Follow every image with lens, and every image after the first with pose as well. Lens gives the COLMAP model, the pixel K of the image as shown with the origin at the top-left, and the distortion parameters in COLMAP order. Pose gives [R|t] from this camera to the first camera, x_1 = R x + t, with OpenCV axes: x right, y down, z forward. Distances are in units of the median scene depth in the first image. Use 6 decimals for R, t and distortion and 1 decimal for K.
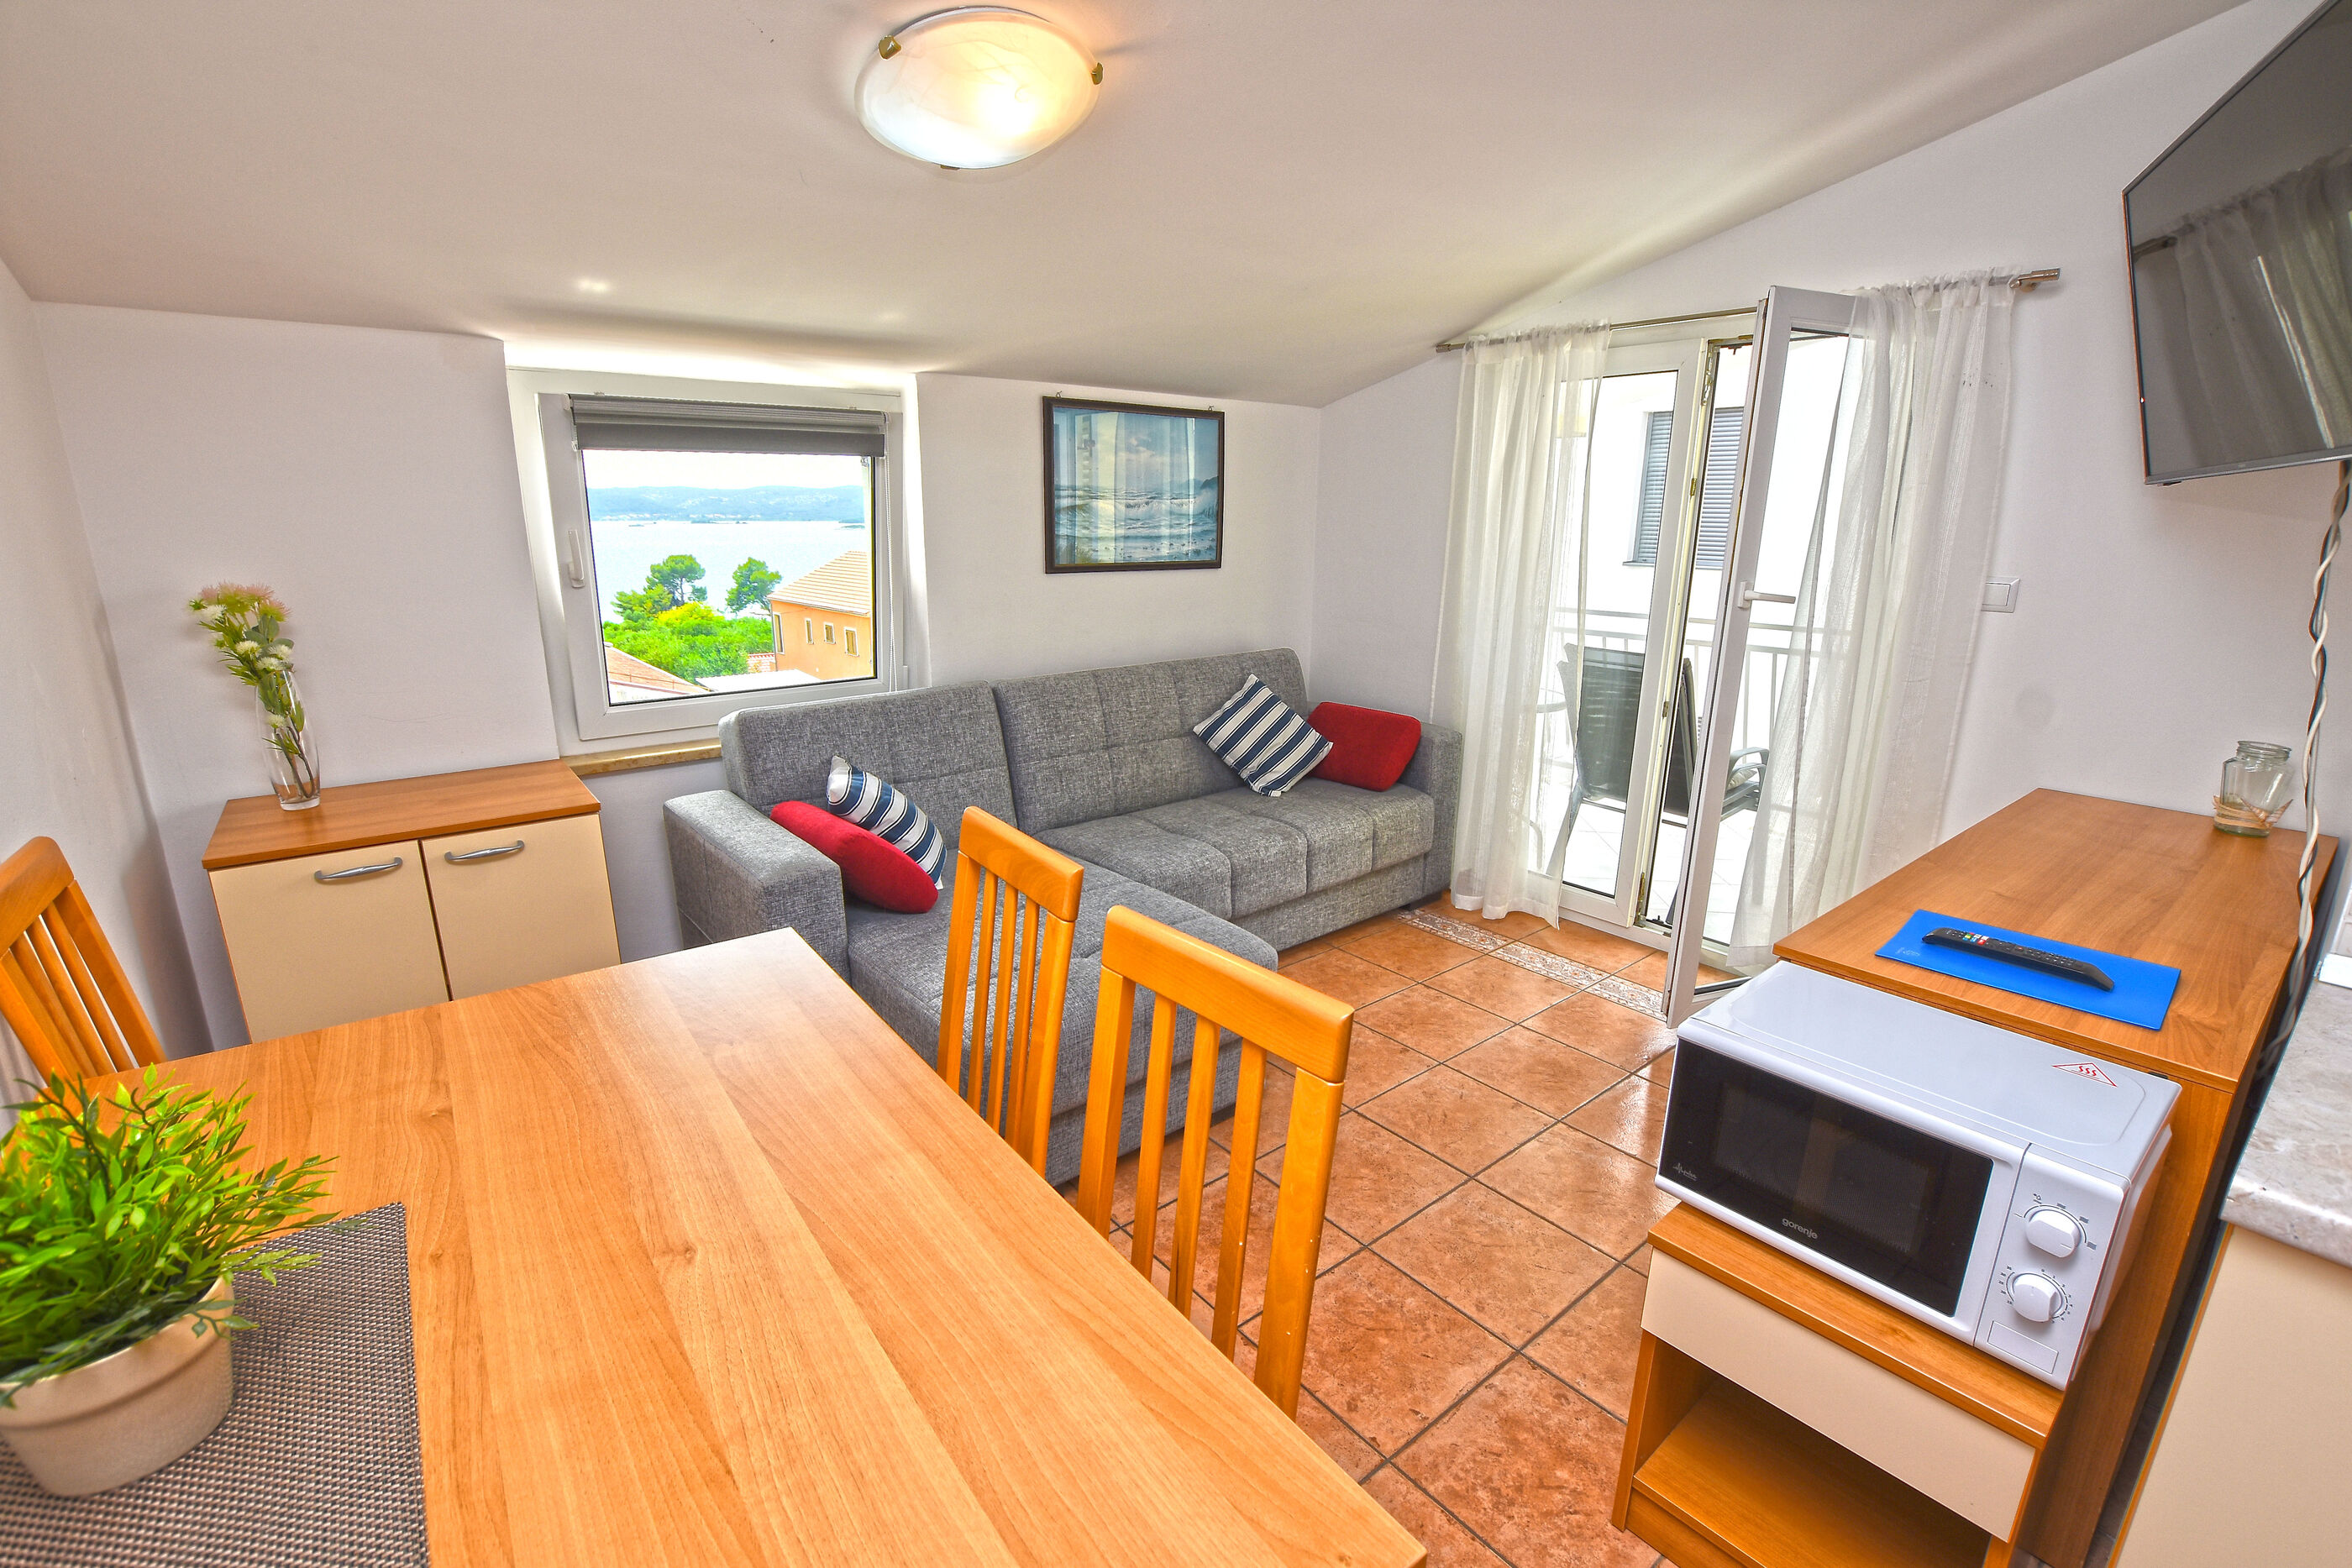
lens RADIAL K [[1038.9, 0, 1173.4], [0, 1038.9, 791.2], [0, 0, 1]] dist [-0.038582, 0.007662]
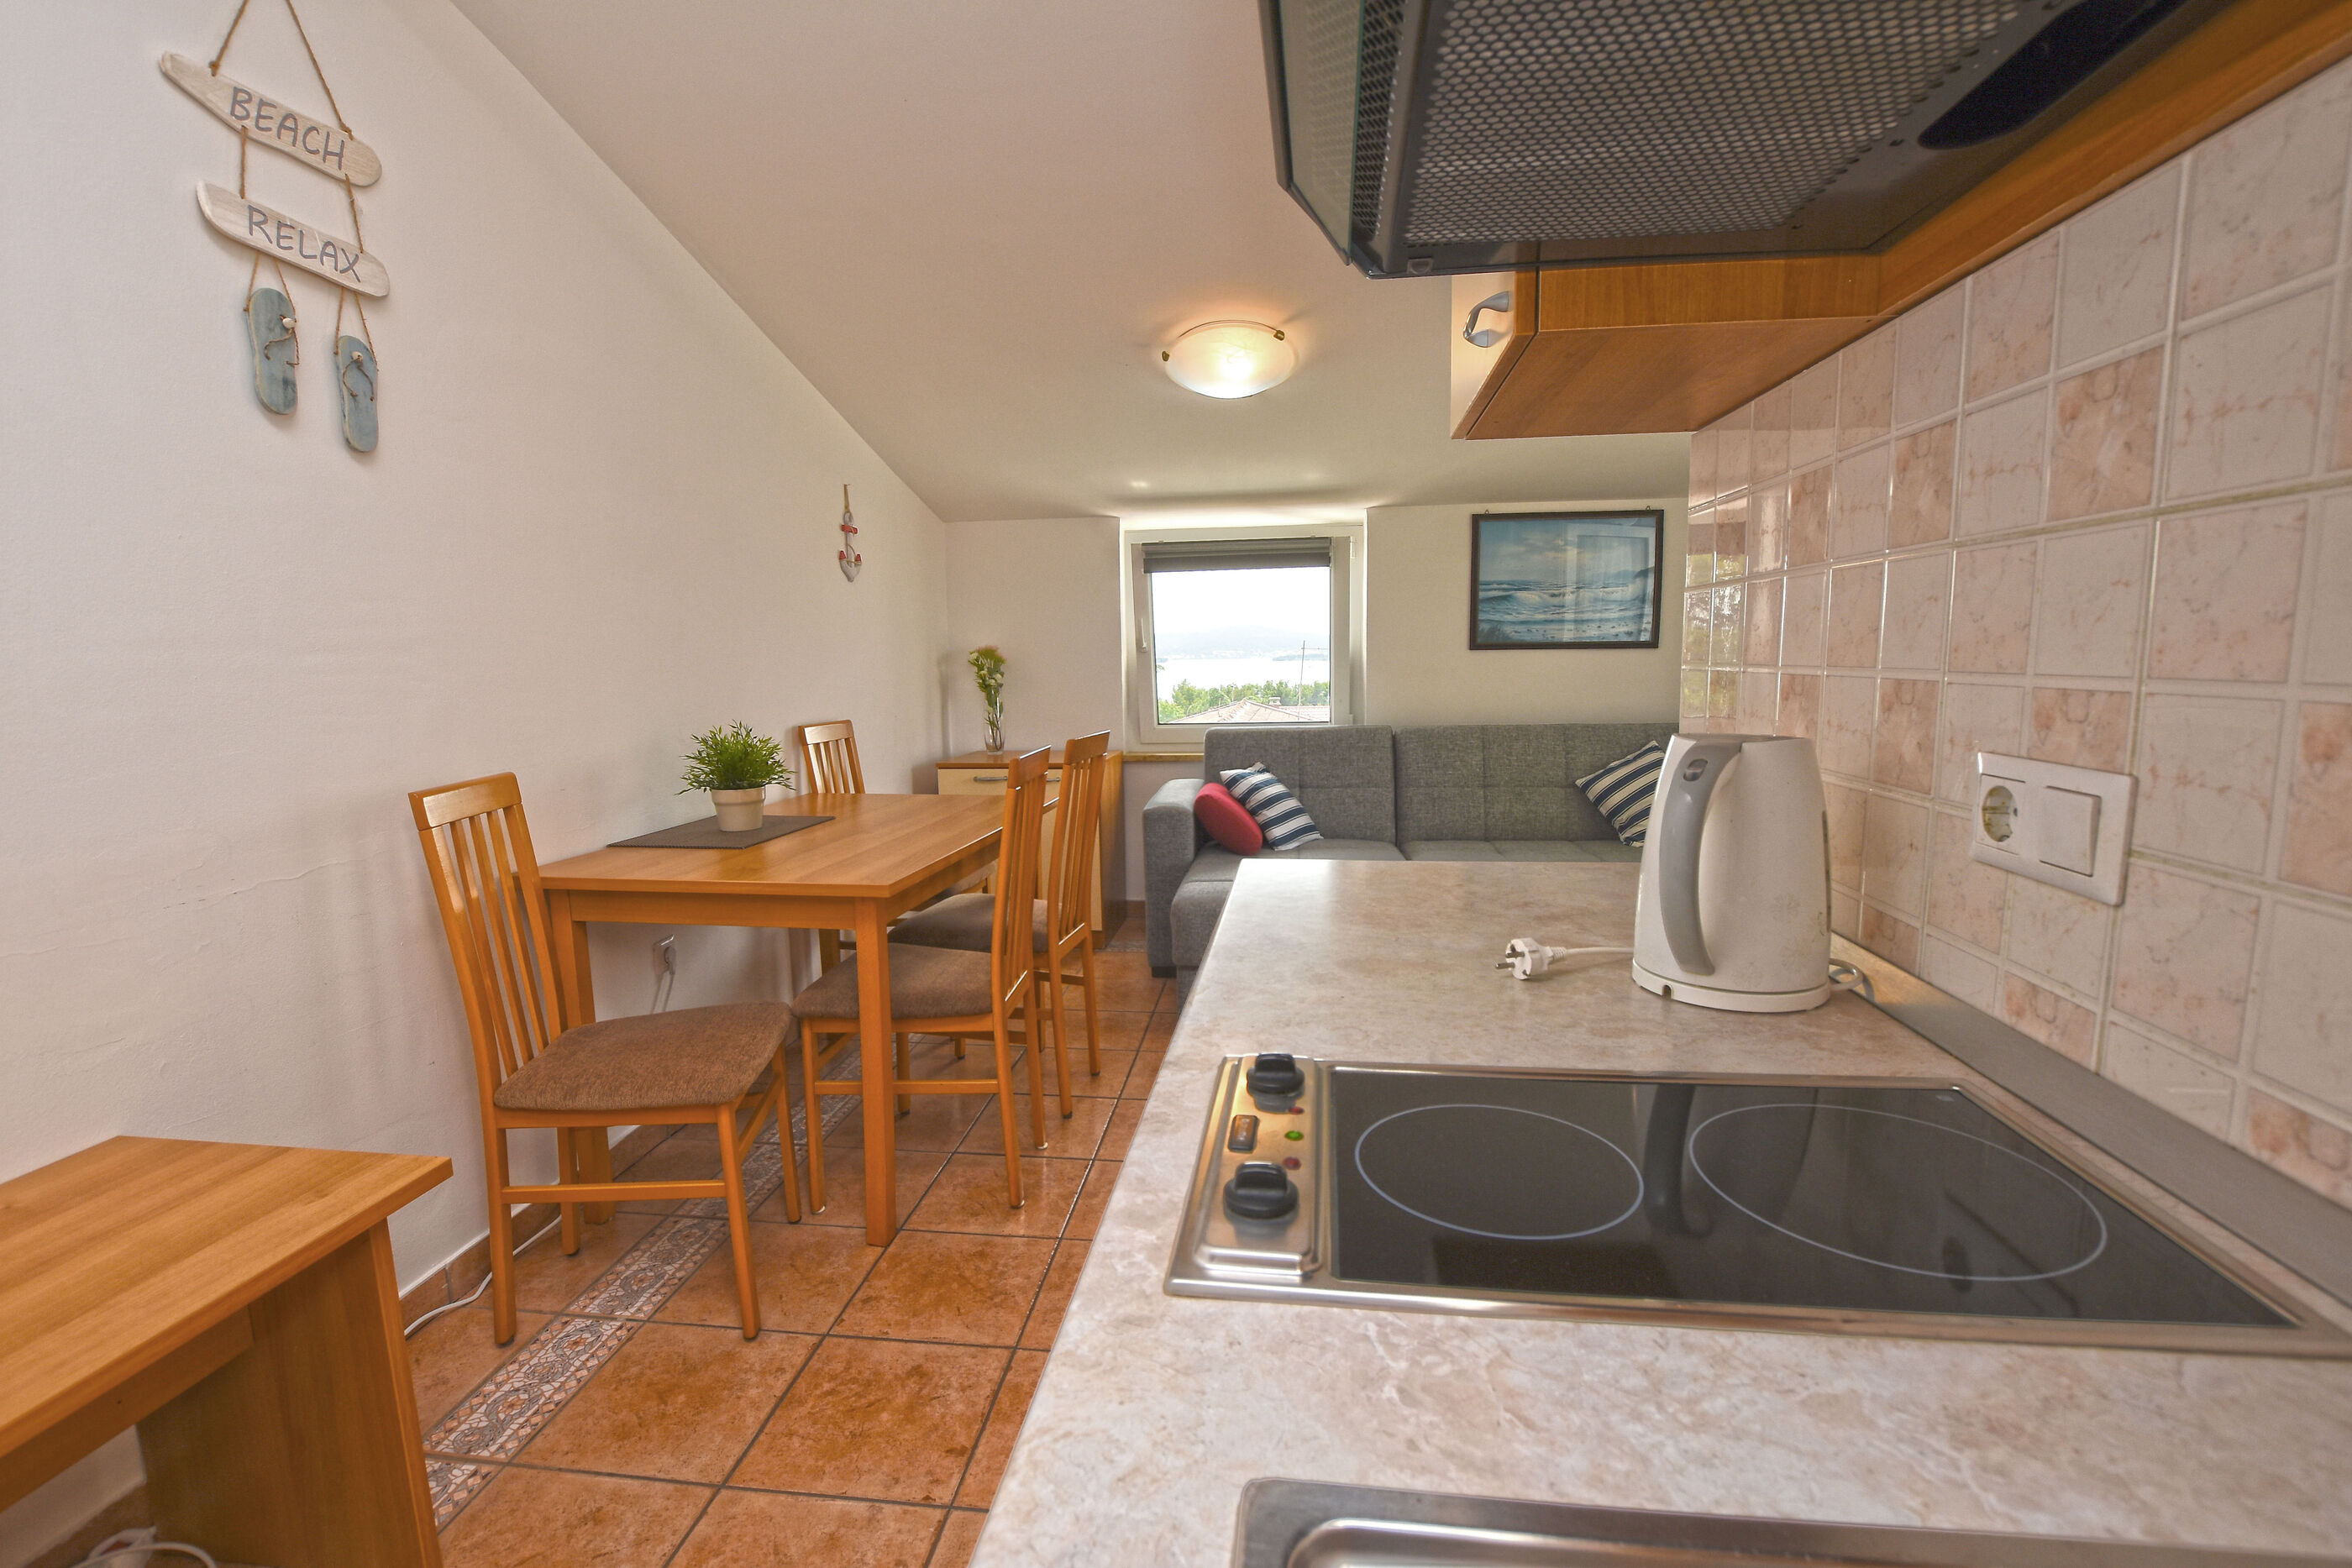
lens RADIAL K [[1038.9, 0, 1174.3], [0, 1038.9, 788.1], [0, 0, 1]] dist [-0.038582, 0.007662]
pose [[0.696307, 0.075348, -0.713778, 0.582598], [-0.165652, 0.984497, -0.057671, 0.095988], [0.698367, 0.158395, 0.697993, -0.116467]]
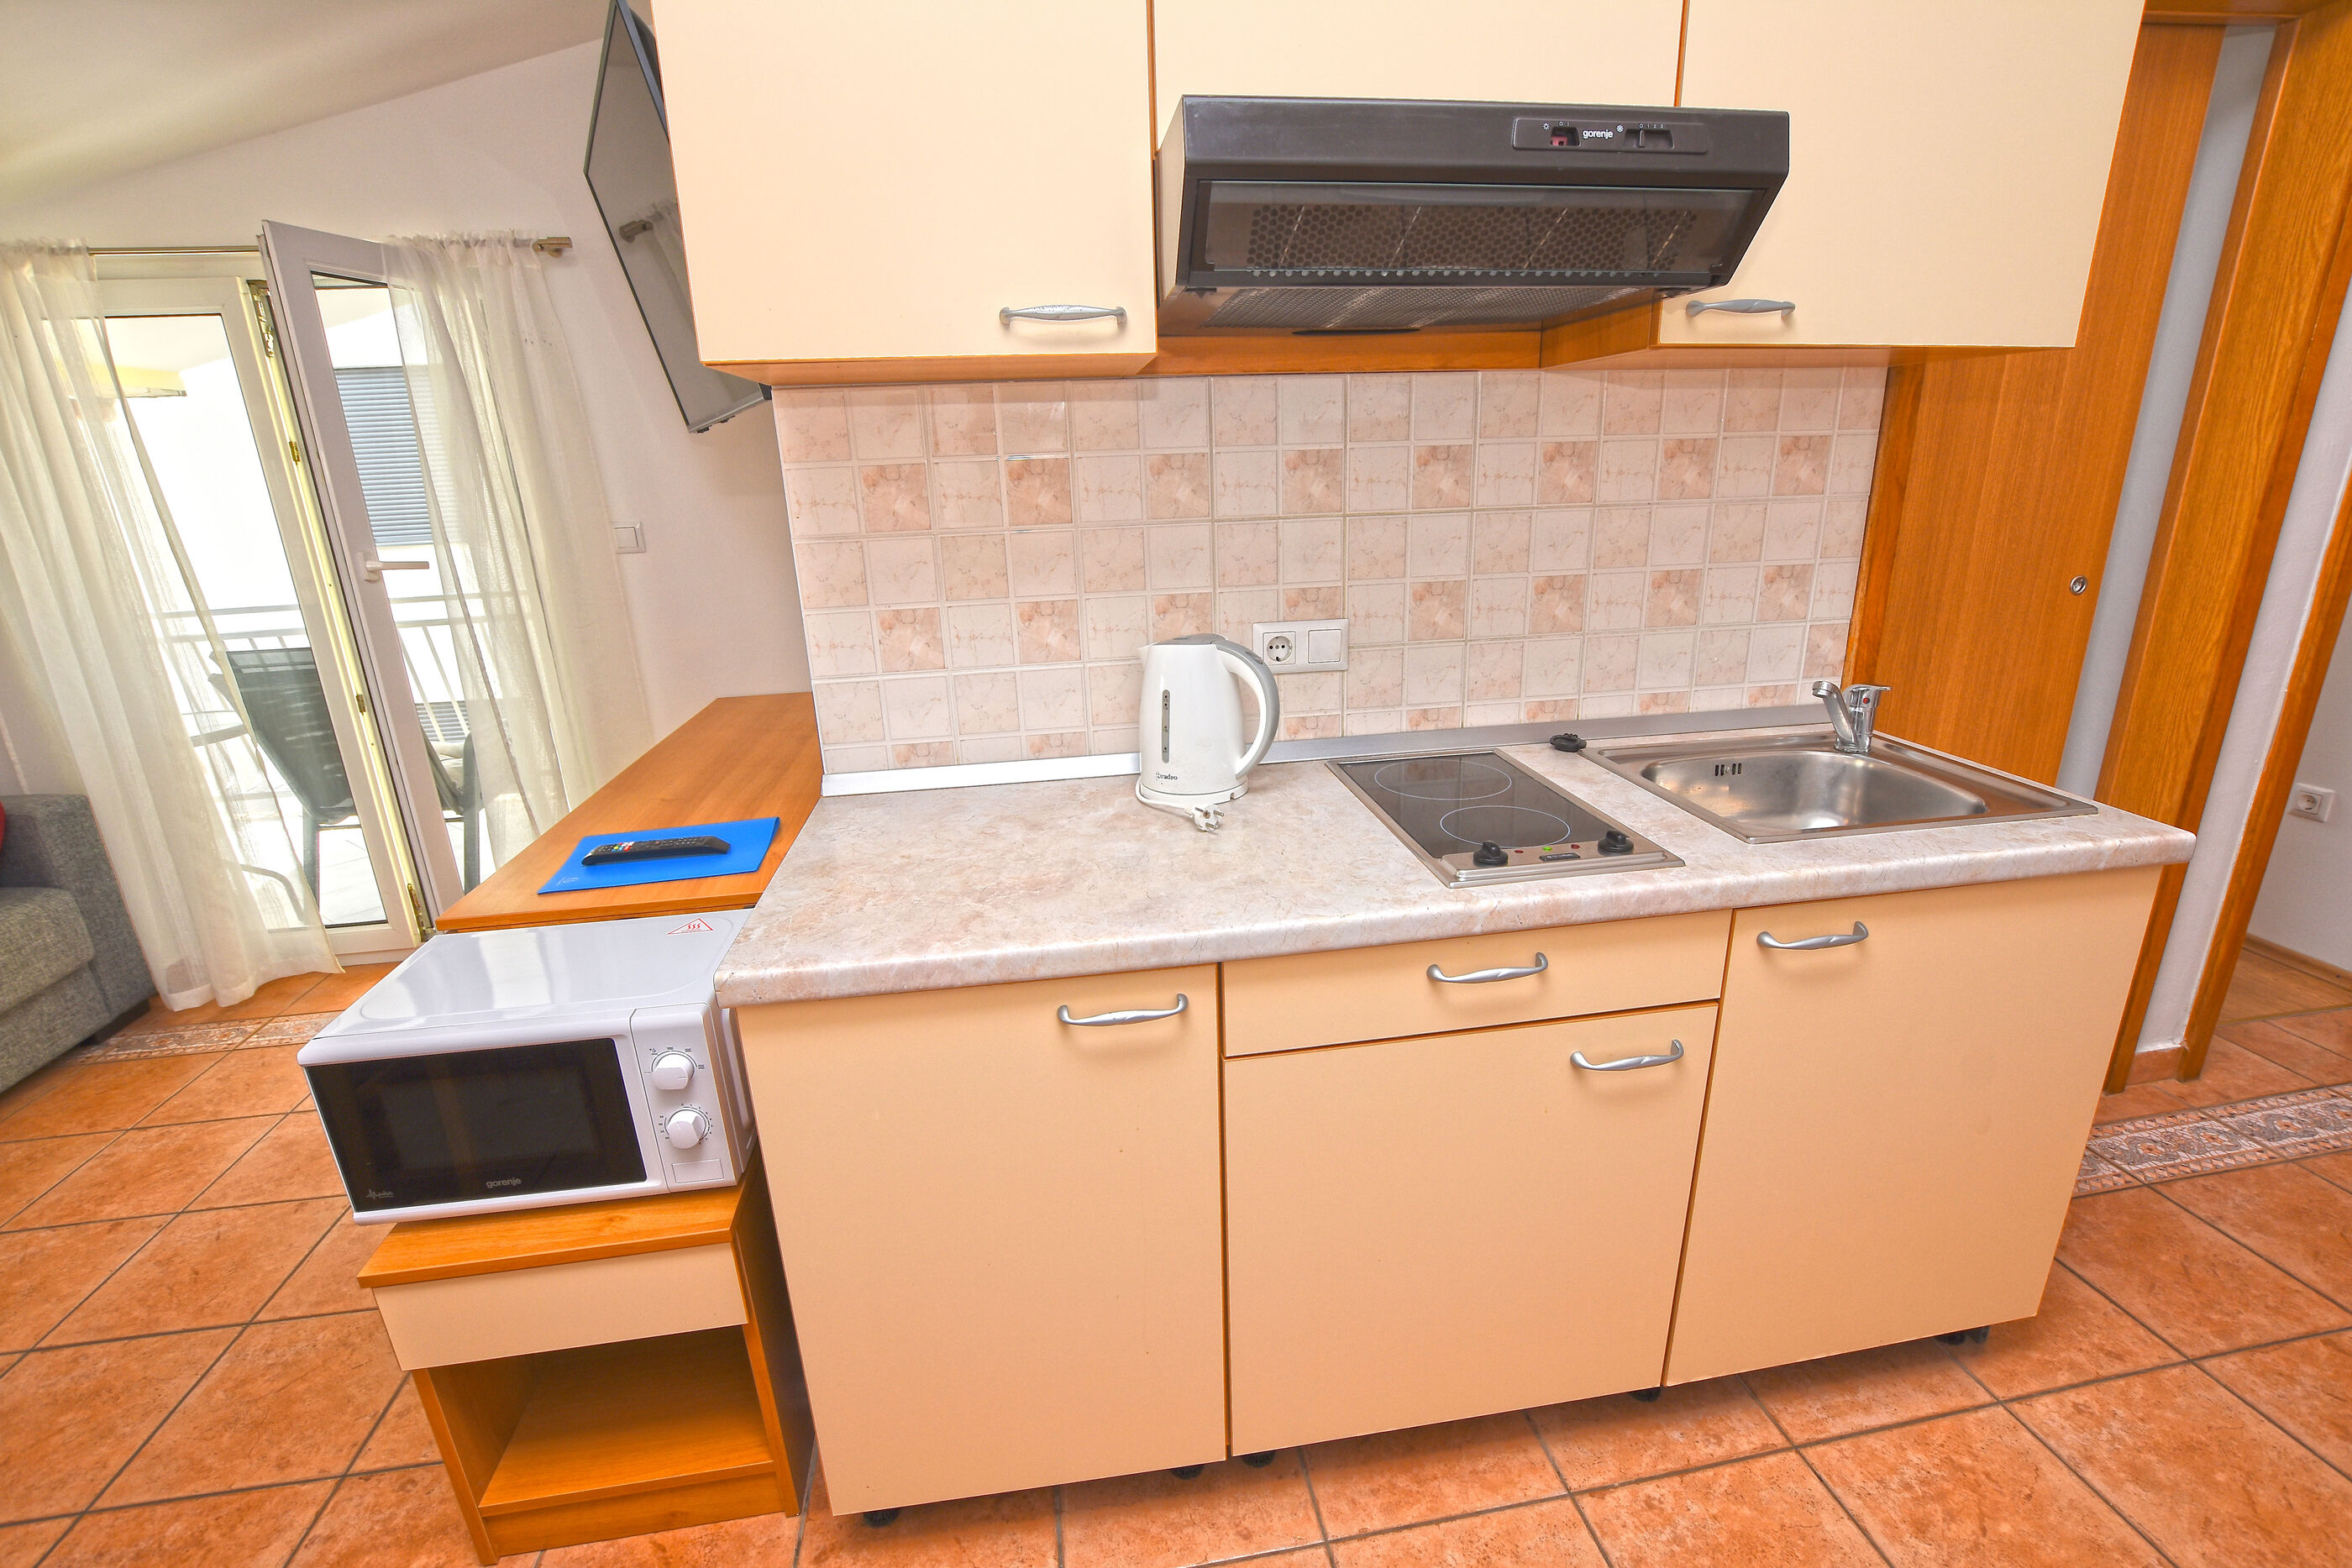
lens RADIAL K [[1038.9, 0, 1176.6], [0, 1038.9, 794.8], [0, 0, 1]] dist [-0.038582, 0.007662]
pose [[0.497188, -0.286163, 0.819094, 0.087821], [0.258445, 0.950037, 0.175034, 0.023578], [-0.828257, 0.124666, 0.546304, -0.053126]]
